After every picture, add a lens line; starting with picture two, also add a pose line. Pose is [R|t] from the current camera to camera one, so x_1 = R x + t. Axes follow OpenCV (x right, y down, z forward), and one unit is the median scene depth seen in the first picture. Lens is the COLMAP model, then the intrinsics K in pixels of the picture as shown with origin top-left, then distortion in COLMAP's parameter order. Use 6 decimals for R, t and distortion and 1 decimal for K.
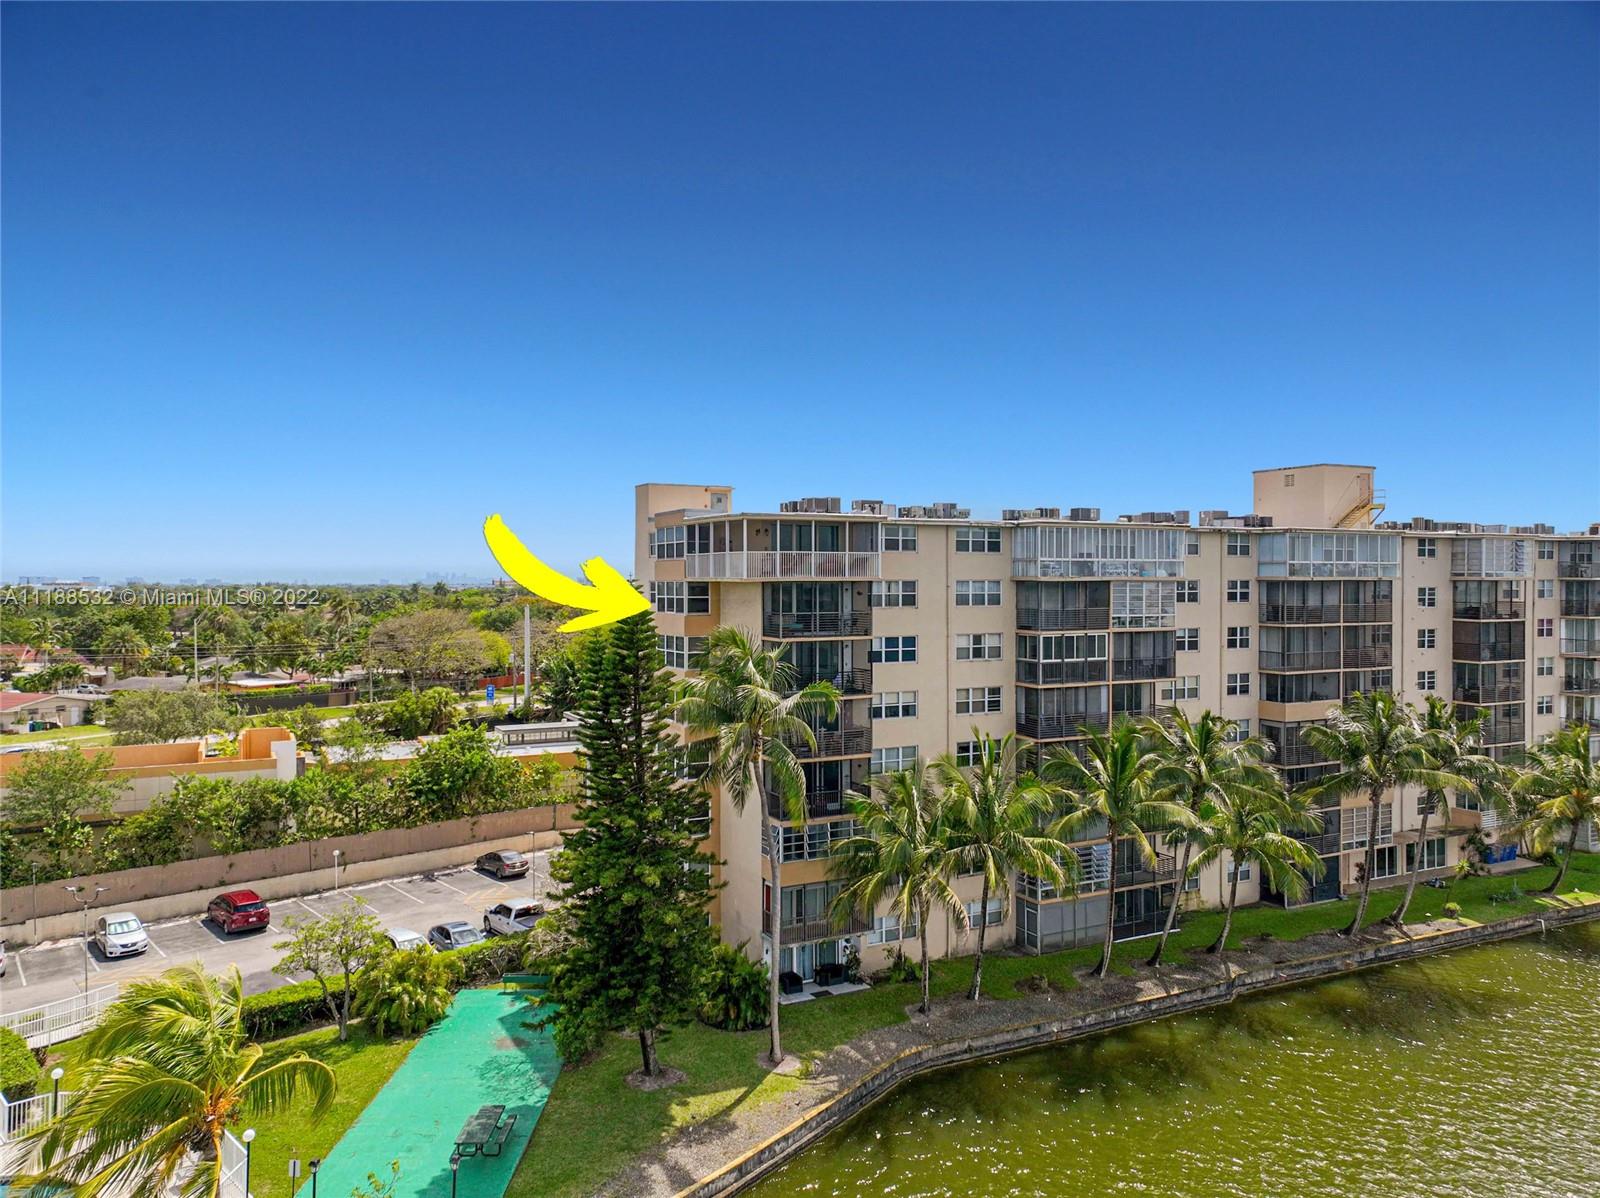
lens RADIAL K [[1116.1, 0, 800.7], [0, 1116.1, 597.3], [0, 0, 1]] dist [0.024651, -0.000607]
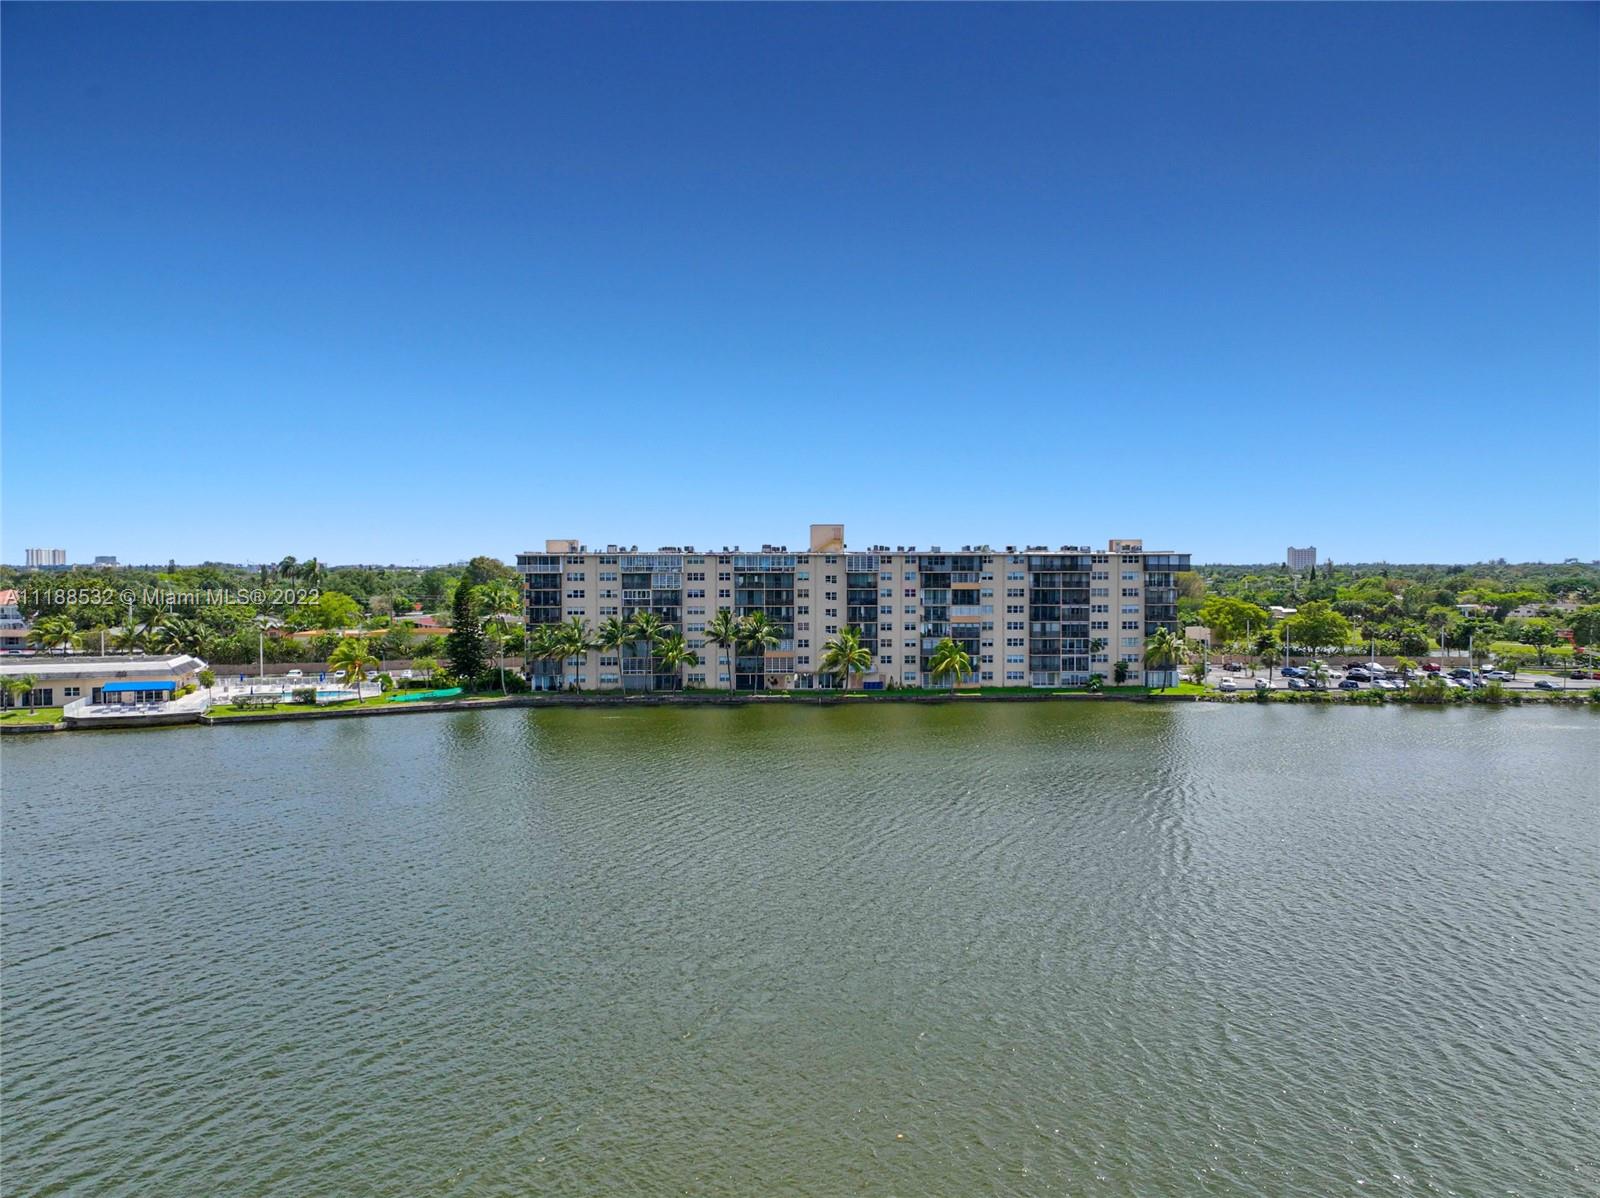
lens RADIAL K [[1116.1, 0, 795.4], [0, 1116.1, 596.8], [0, 0, 1]] dist [0.024651, -0.000607]
pose [[0.904356, 0.011430, -0.426626, 1.978573], [-0.004786, 0.999850, 0.016643, -0.002856], [0.426753, -0.013009, 0.904275, -1.630430]]
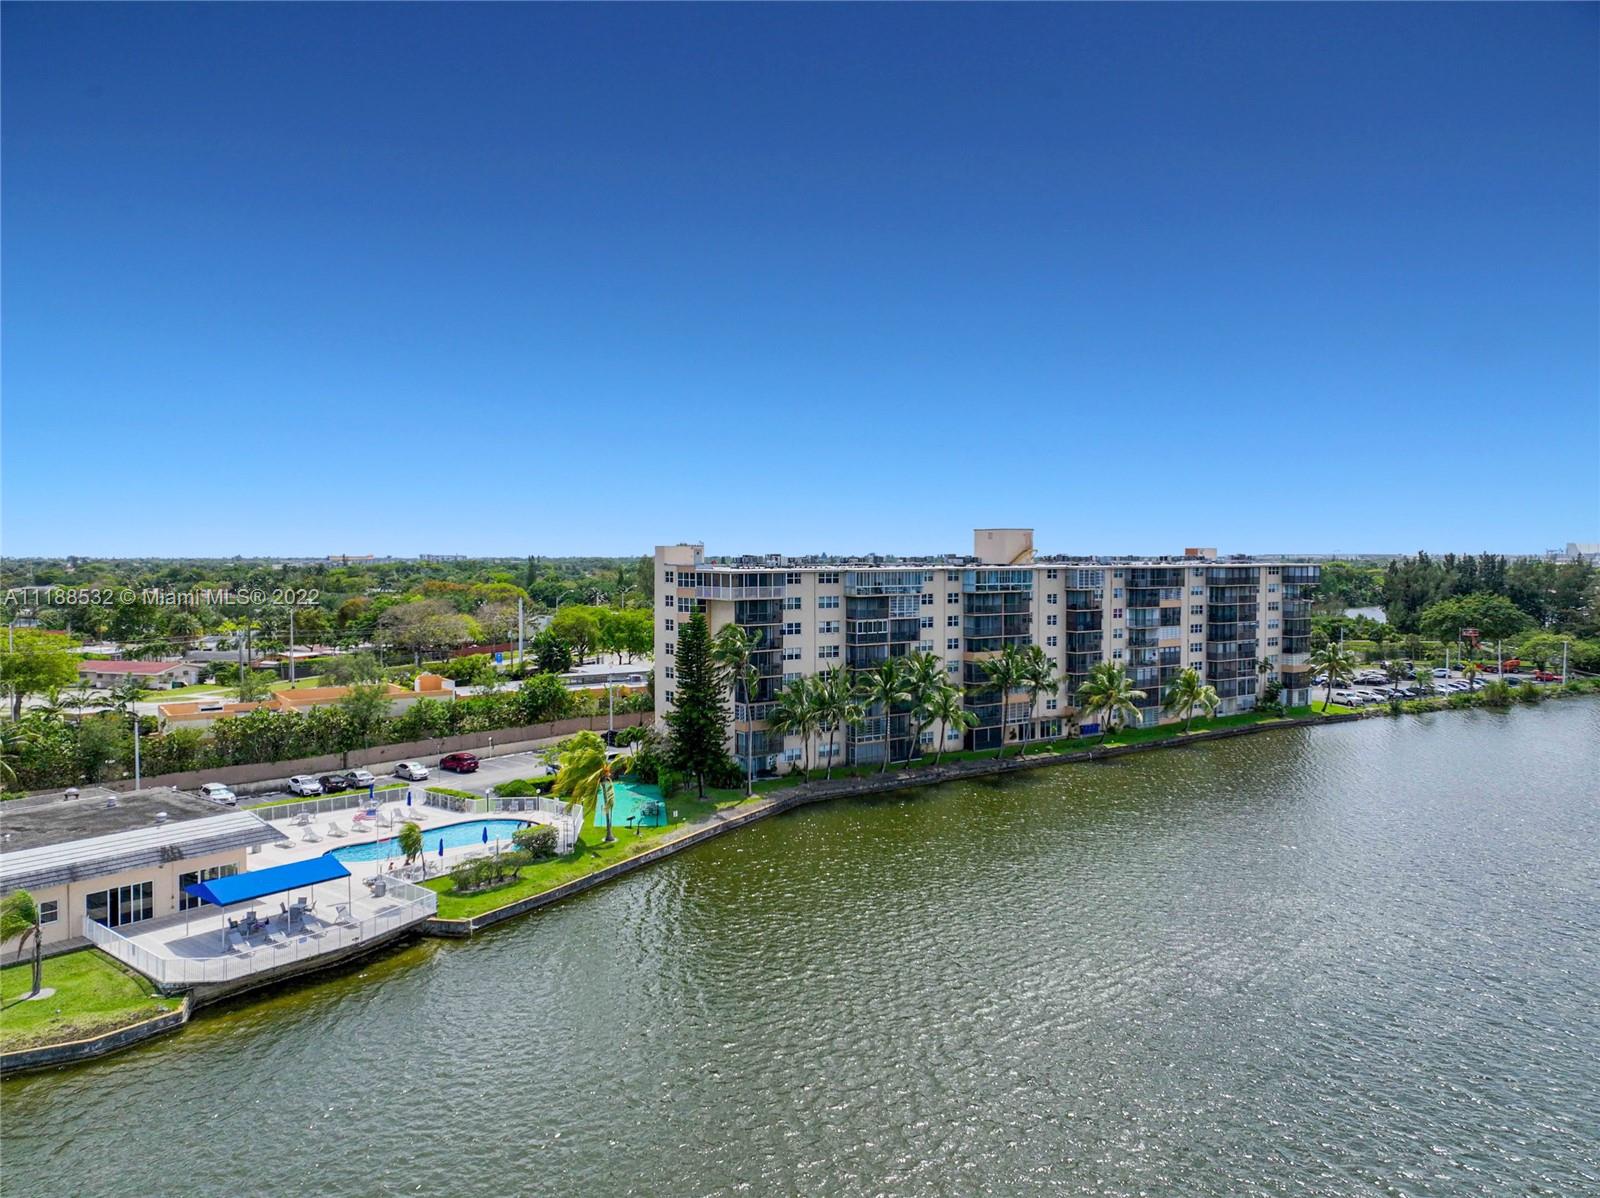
lens RADIAL K [[1116.1, 0, 796.9], [0, 1116.1, 600.4], [0, 0, 1]] dist [0.024651, -0.000607]
pose [[0.990692, -0.005118, 0.136030, -0.195097], [0.001491, 0.999641, 0.026746, -0.065152], [-0.136118, -0.026294, 0.990344, -1.126453]]
